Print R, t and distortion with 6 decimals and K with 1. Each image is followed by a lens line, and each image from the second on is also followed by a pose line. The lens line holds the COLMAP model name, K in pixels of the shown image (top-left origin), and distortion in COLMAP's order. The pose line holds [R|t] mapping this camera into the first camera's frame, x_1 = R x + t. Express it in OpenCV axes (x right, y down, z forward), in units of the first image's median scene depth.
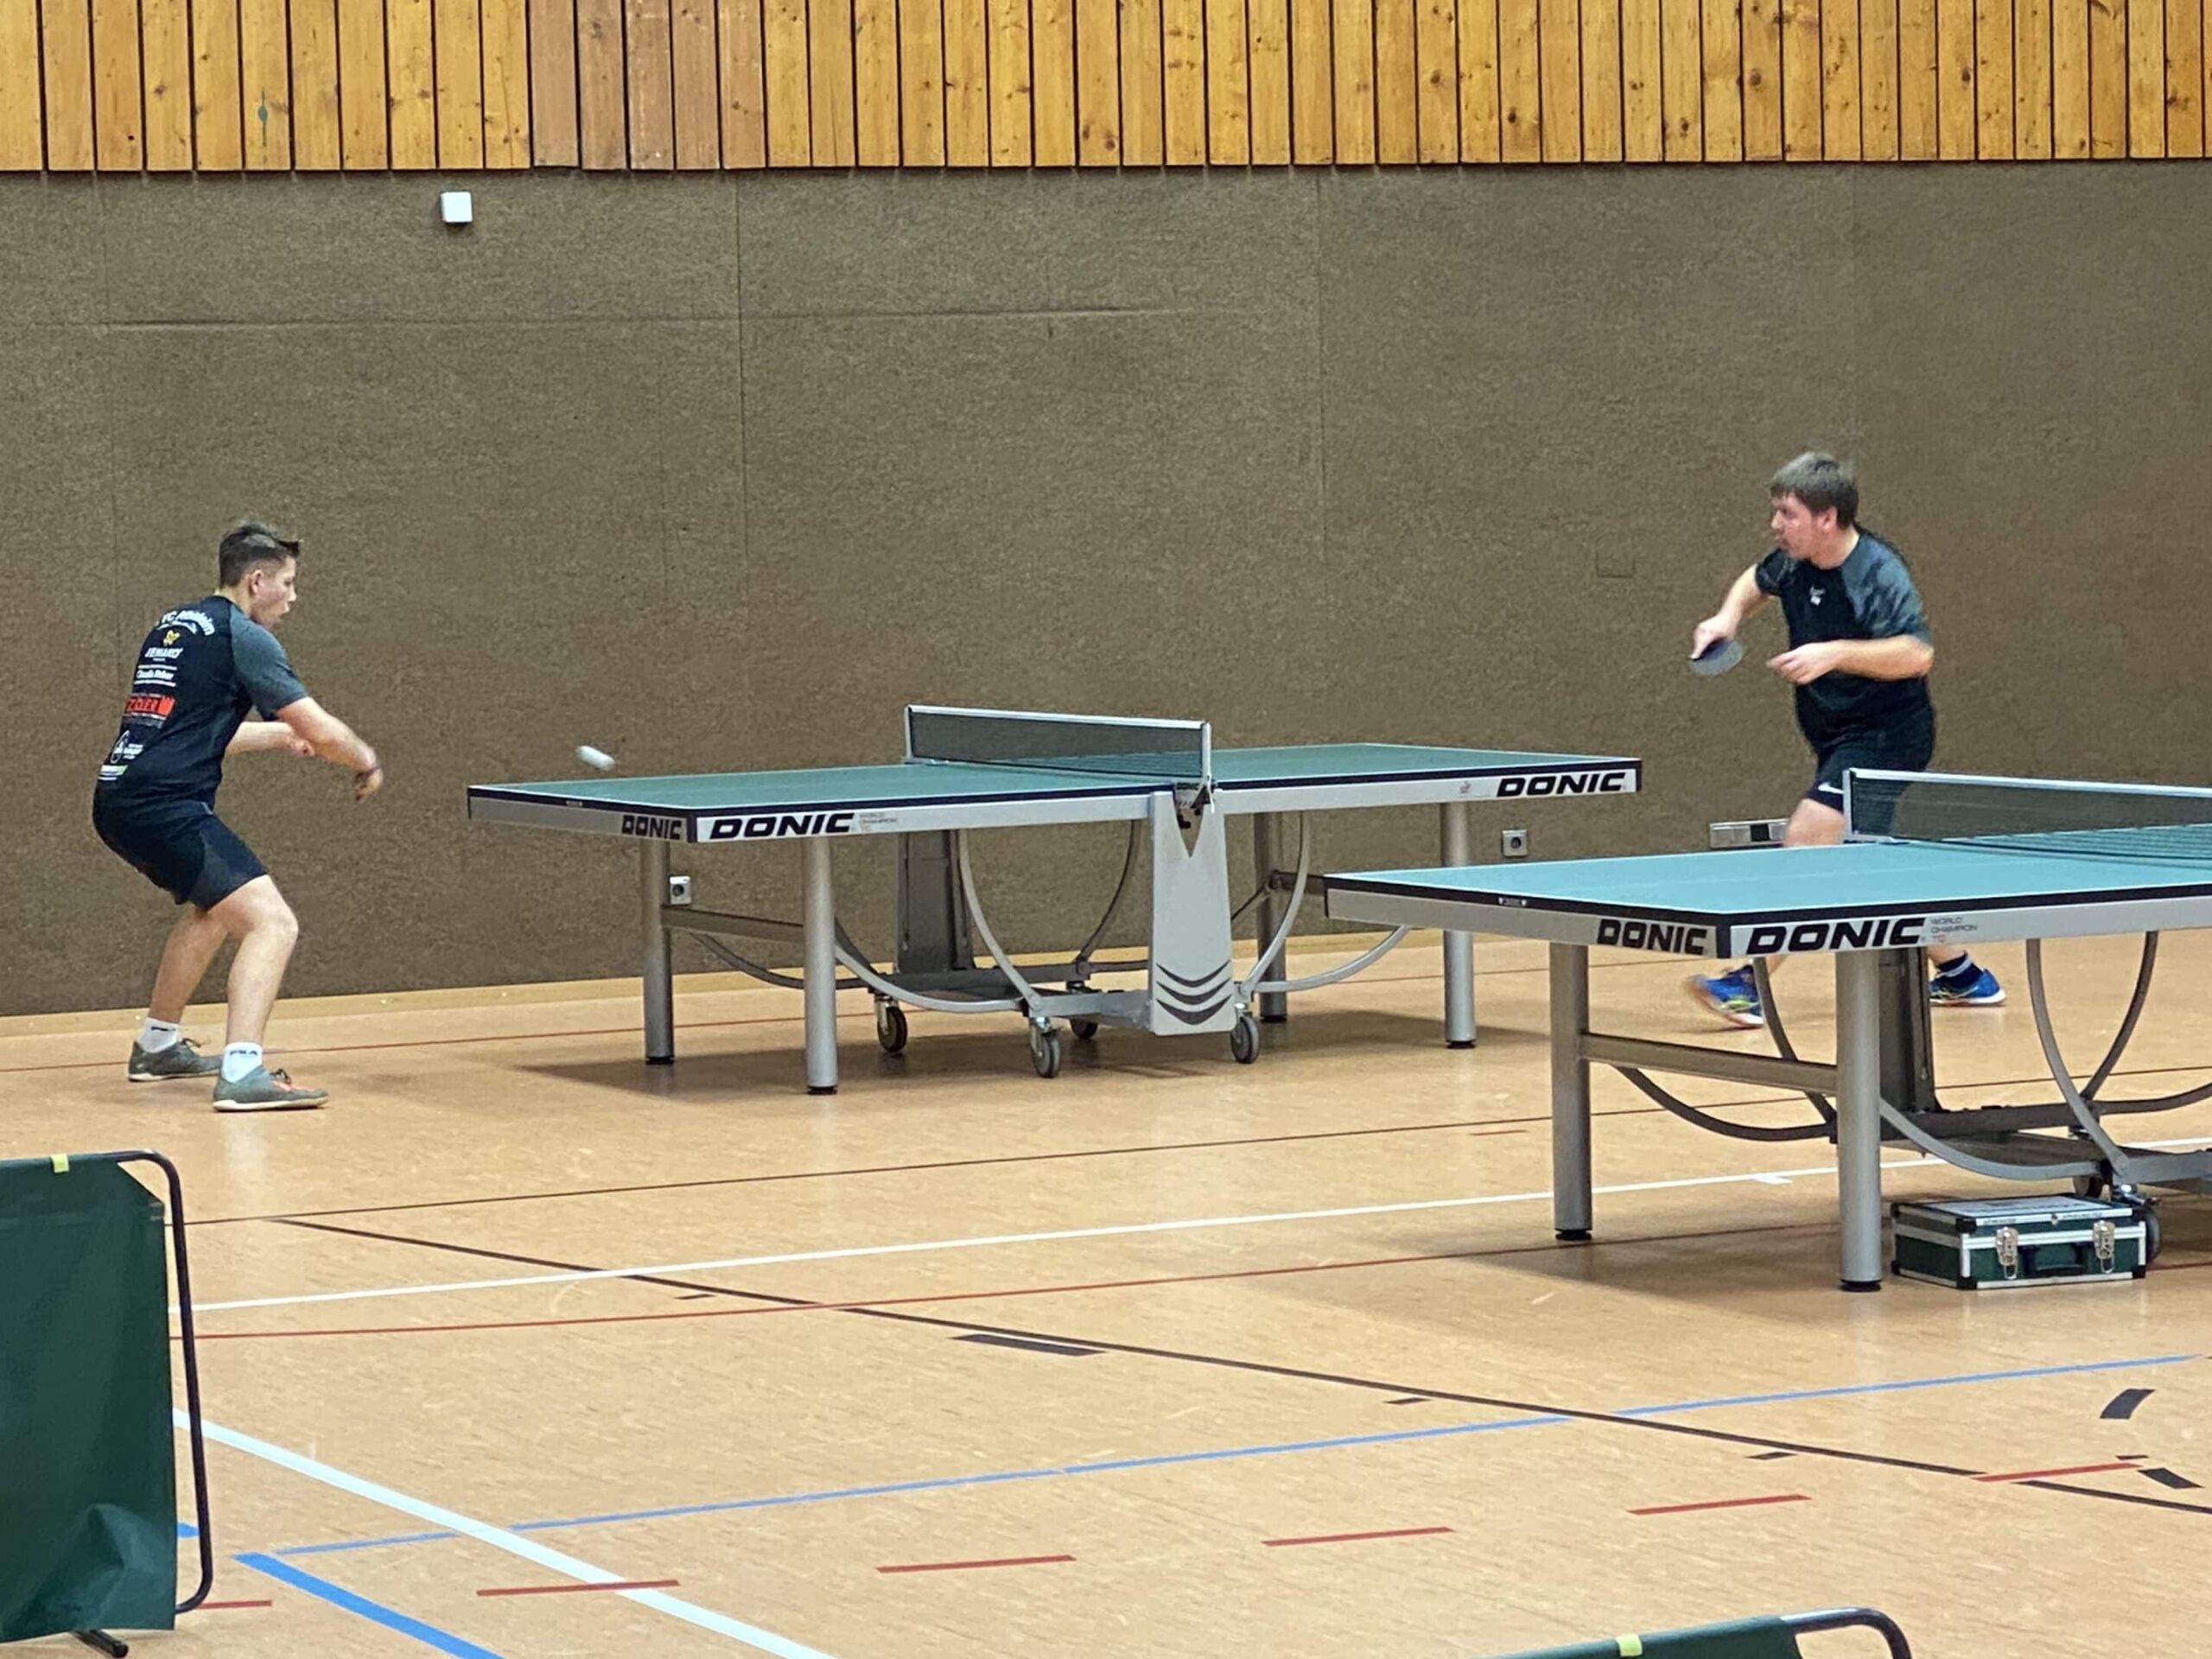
lens RADIAL K [[6767.7, 0, 1097.4], [0, 6767.7, 820.8], [0, 0, 1]] dist [0.126691, 0.000000]
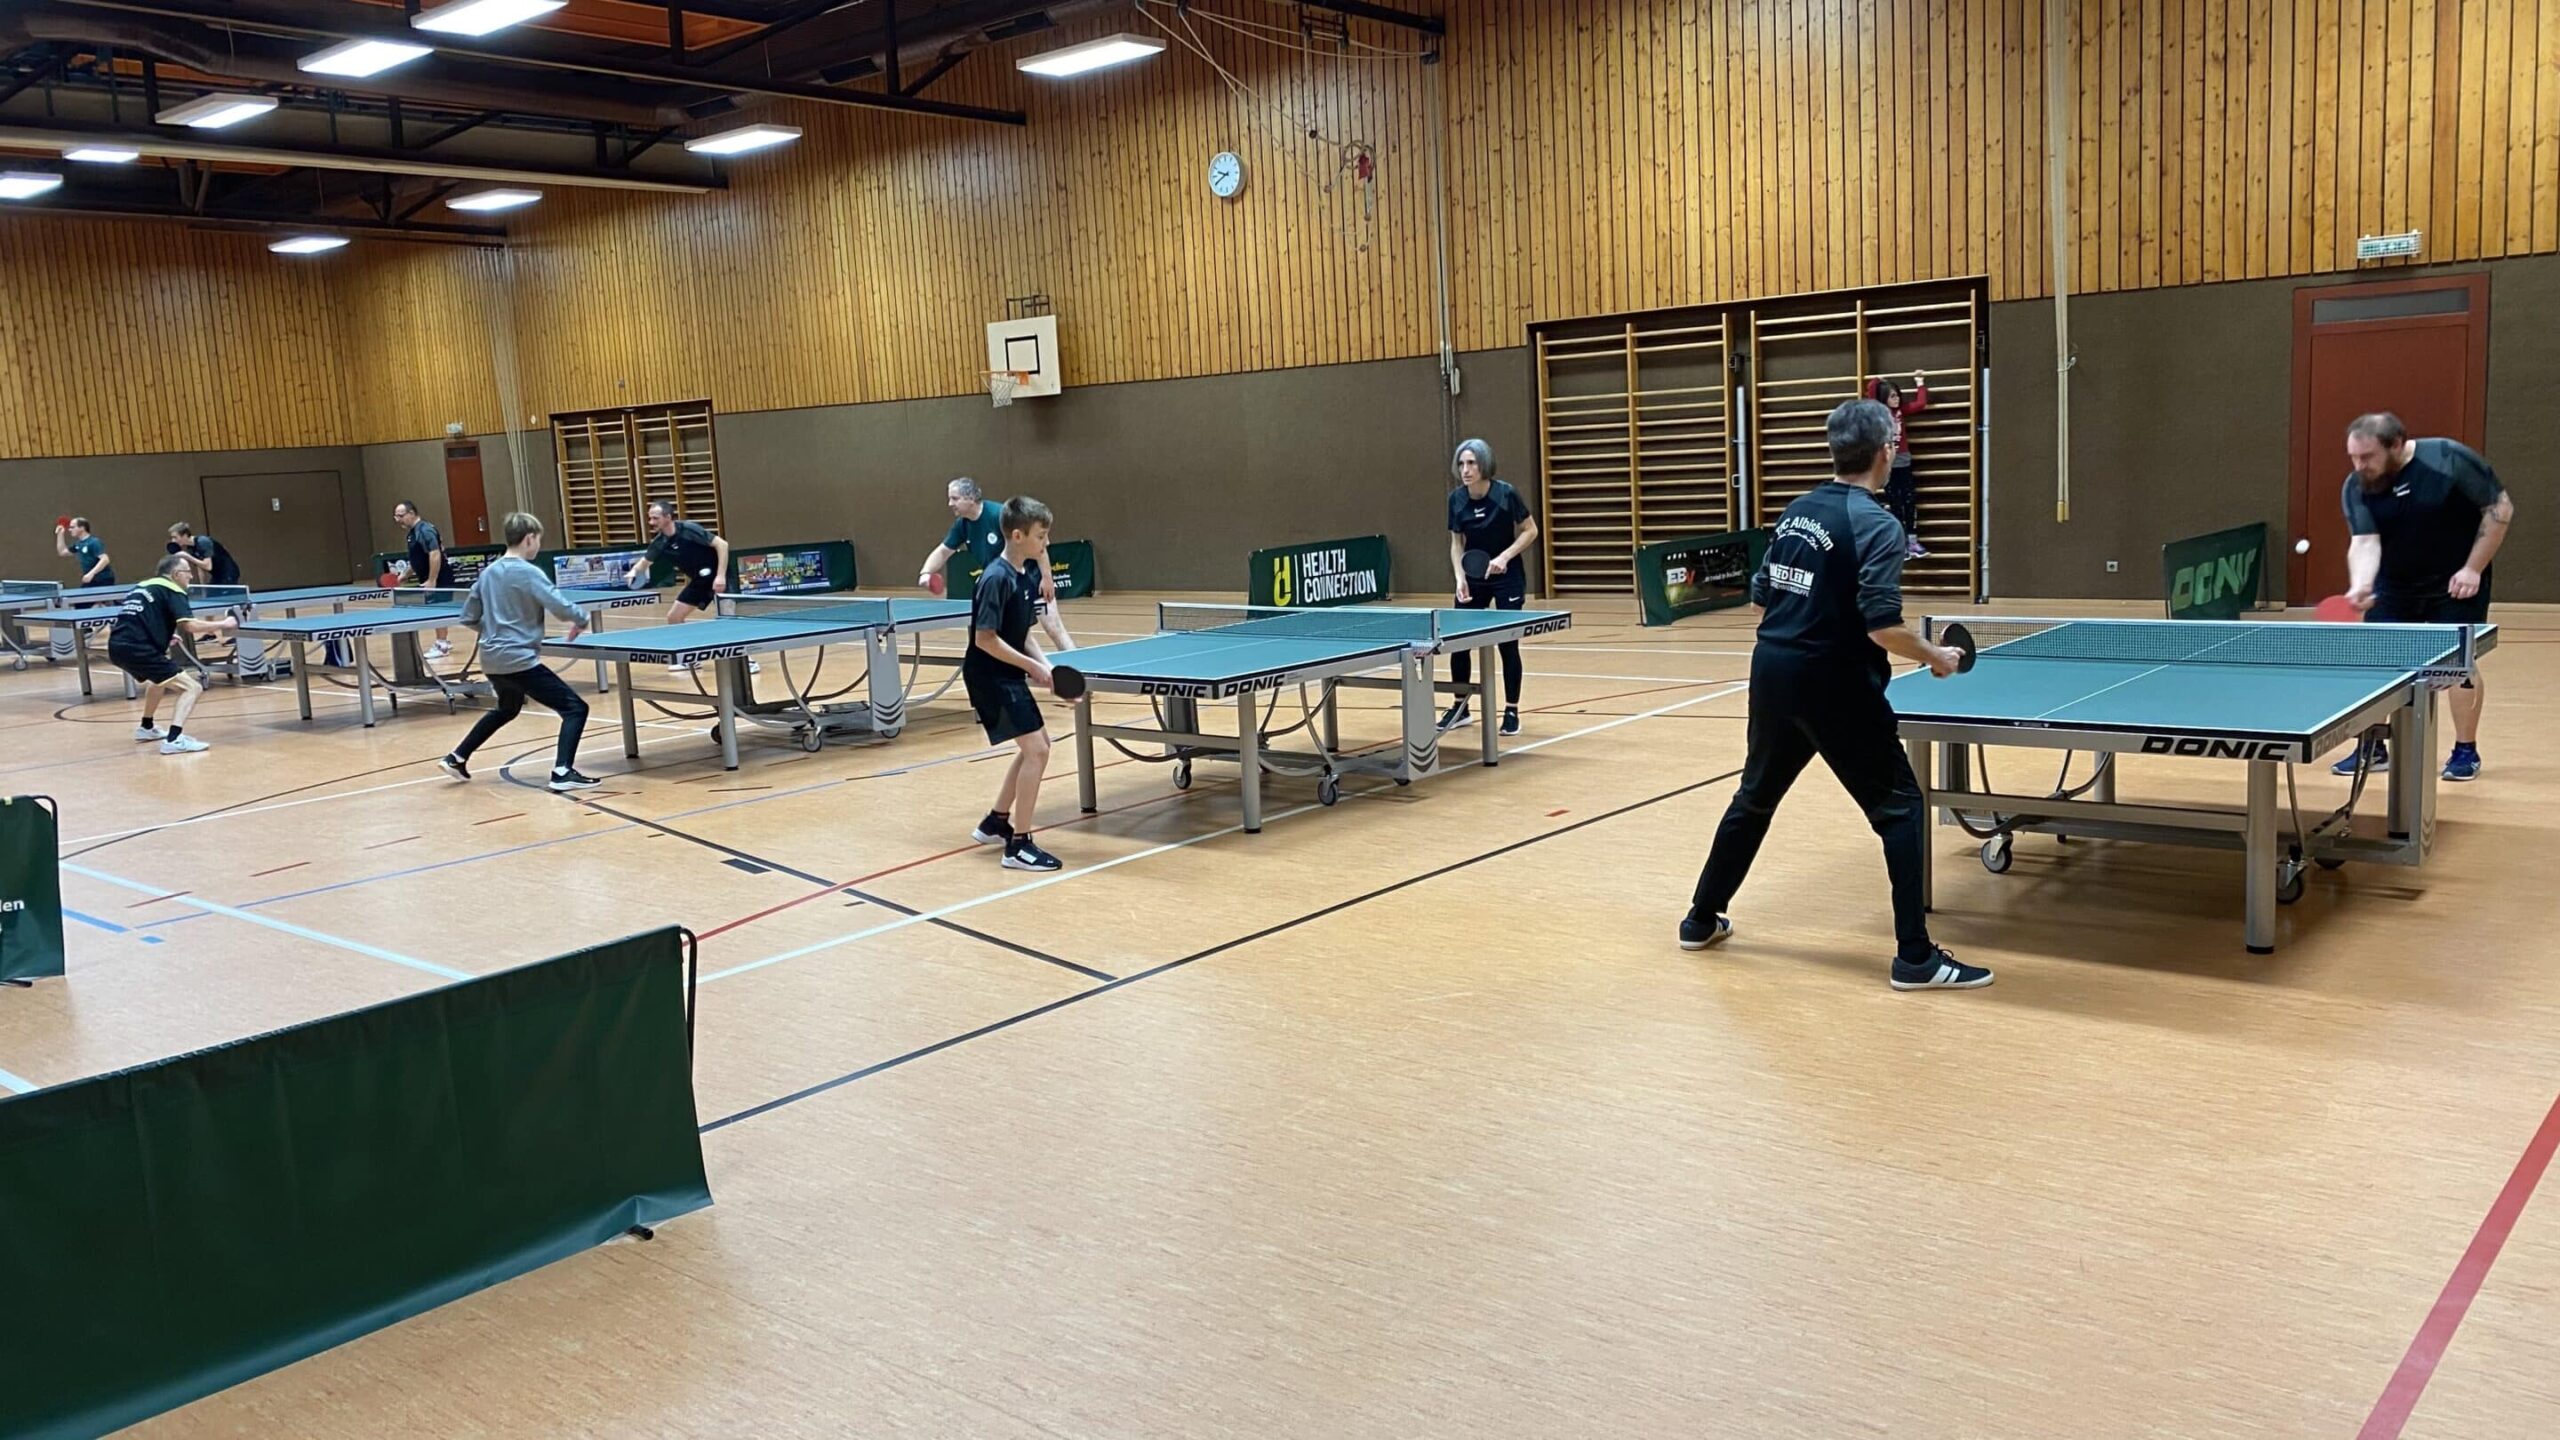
lens RADIAL K [[1932.9, 0, 1268.8], [0, 1932.9, 713.2], [0, 0, 1]] dist [0.045005, -0.058942]
pose [[0.919081, -0.078716, 0.386126, 0.395618], [0.053395, 0.995686, 0.075886, 0.031372], [-0.390434, -0.049128, 0.919319, -0.730872]]
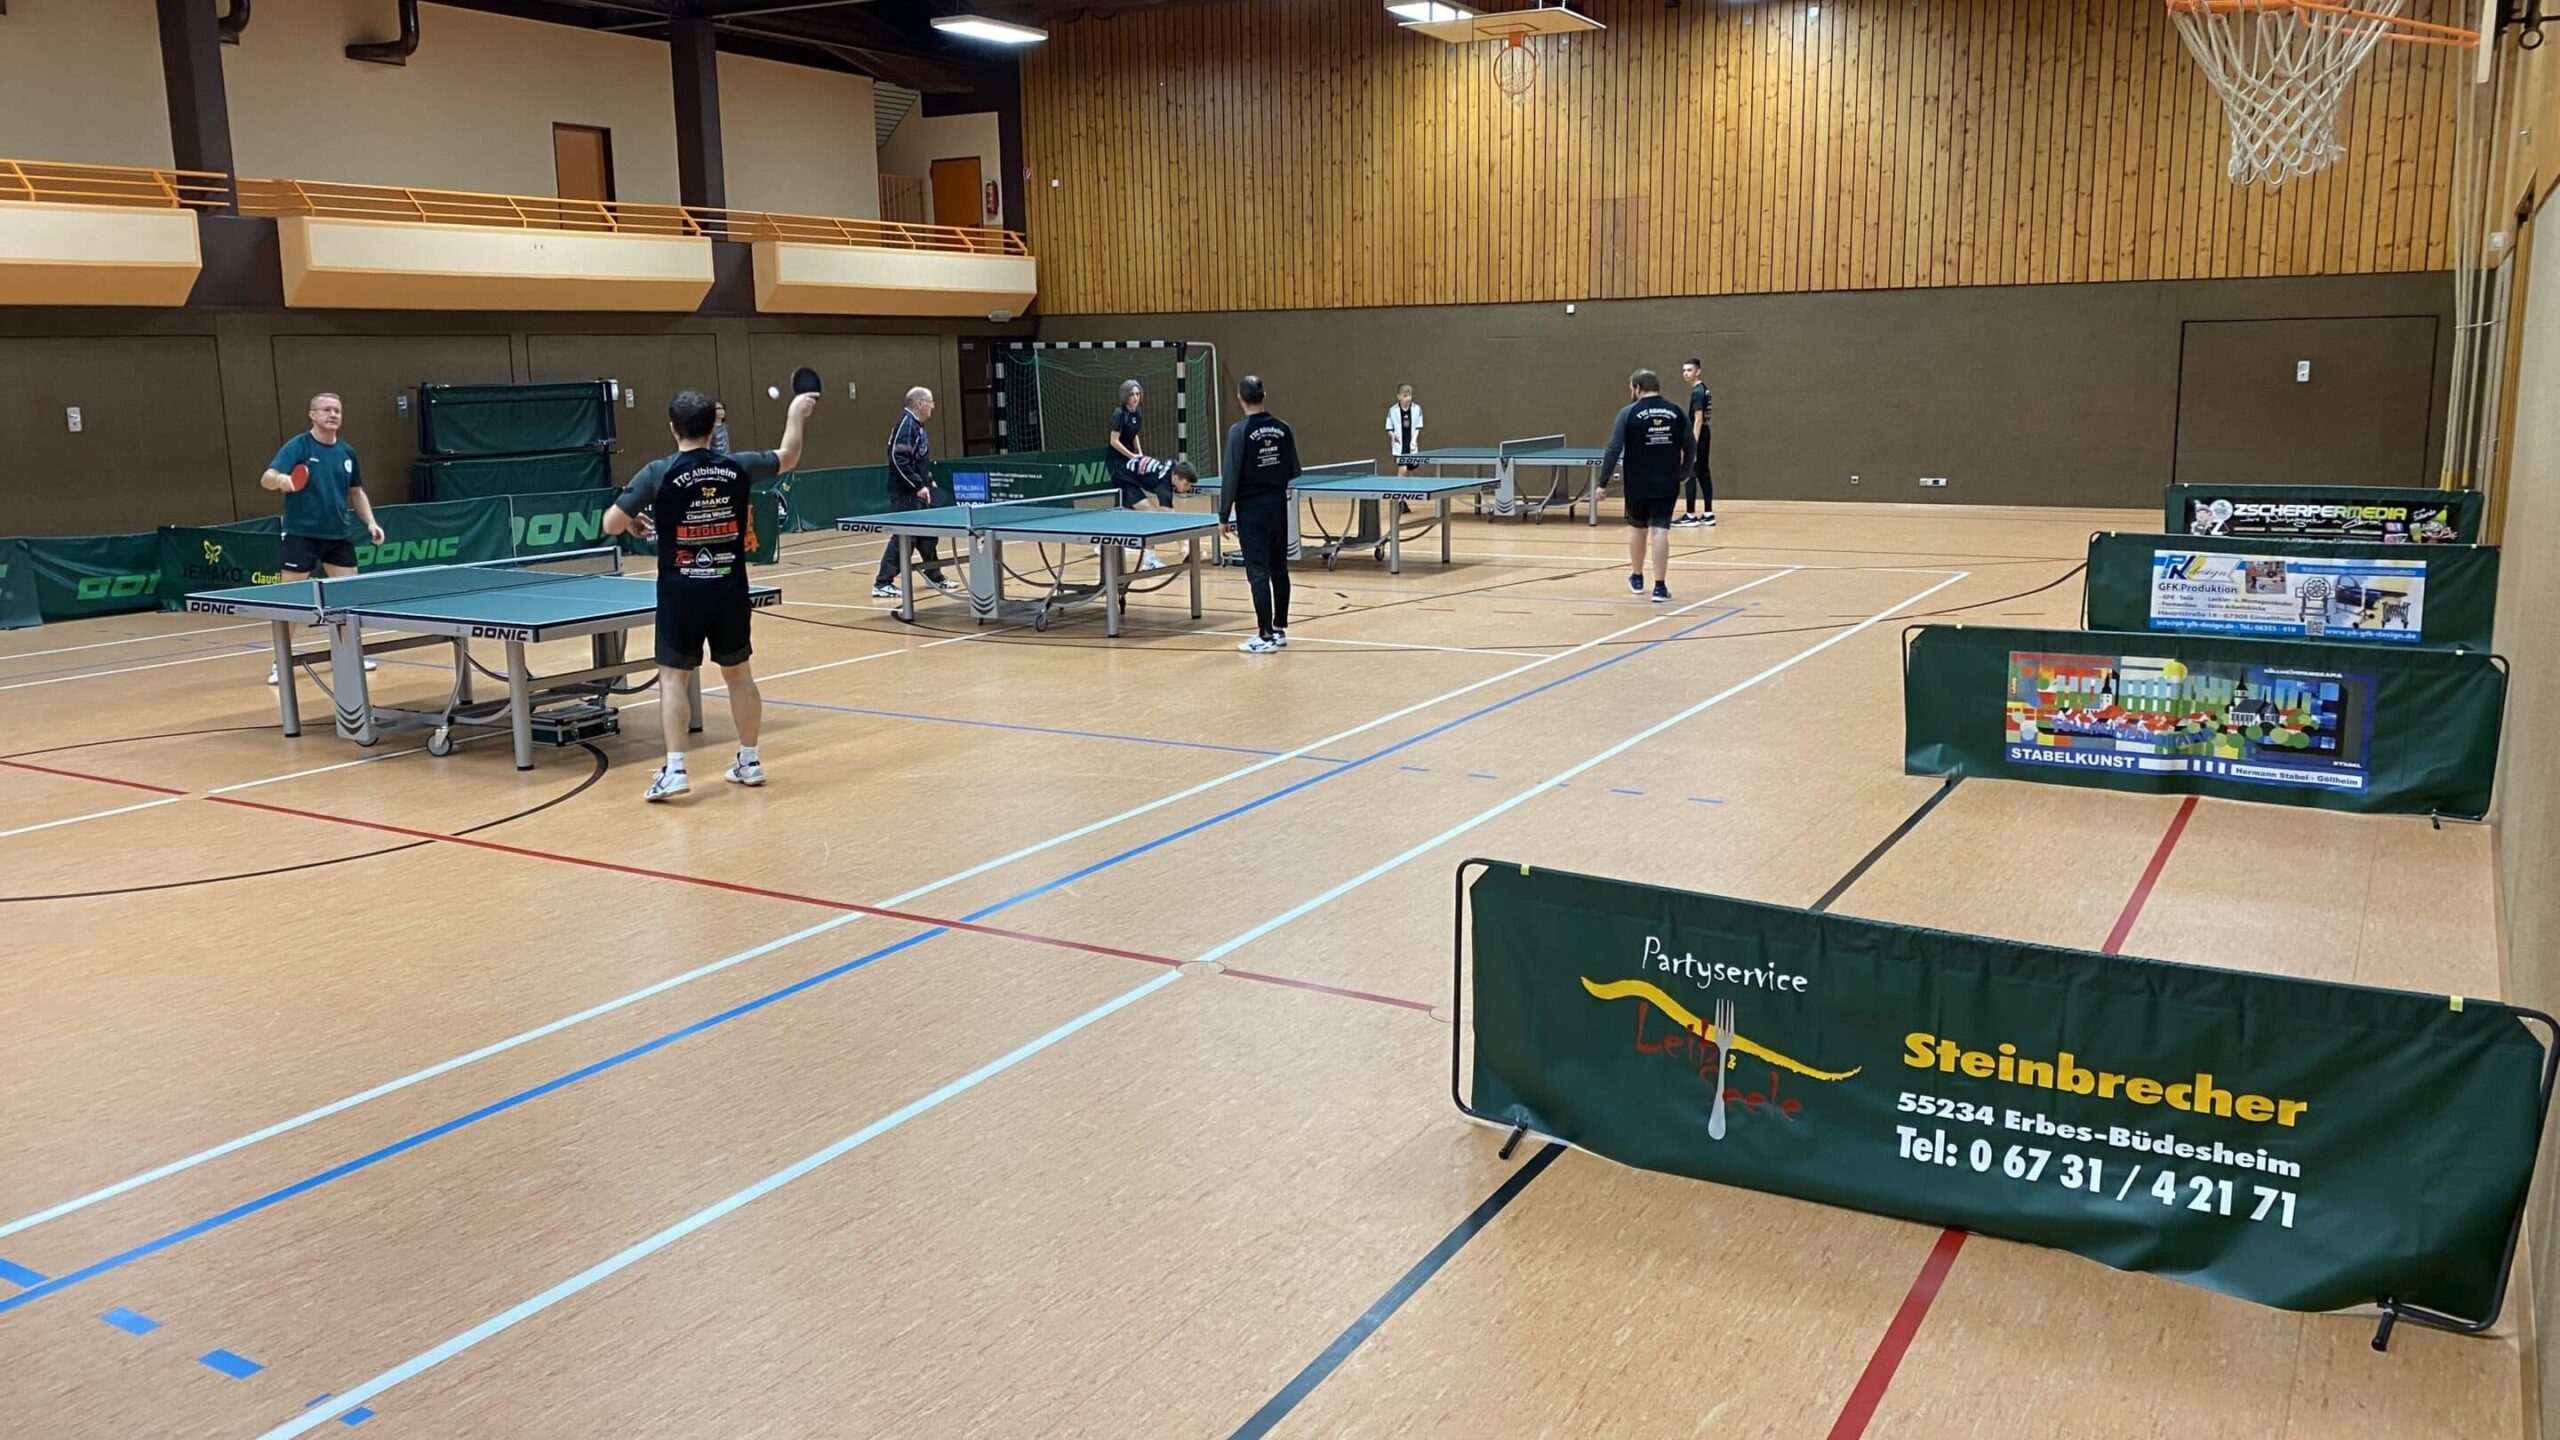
lens RADIAL K [[1932.9, 0, 1296.9], [0, 1932.9, 735.1], [0, 0, 1]] dist [0.045005, -0.058942]
pose [[0.558734, 0.178481, -0.809914, 0.832610], [-0.044459, 0.981610, 0.185646, -0.046471], [0.828154, -0.067718, 0.556394, 0.173877]]
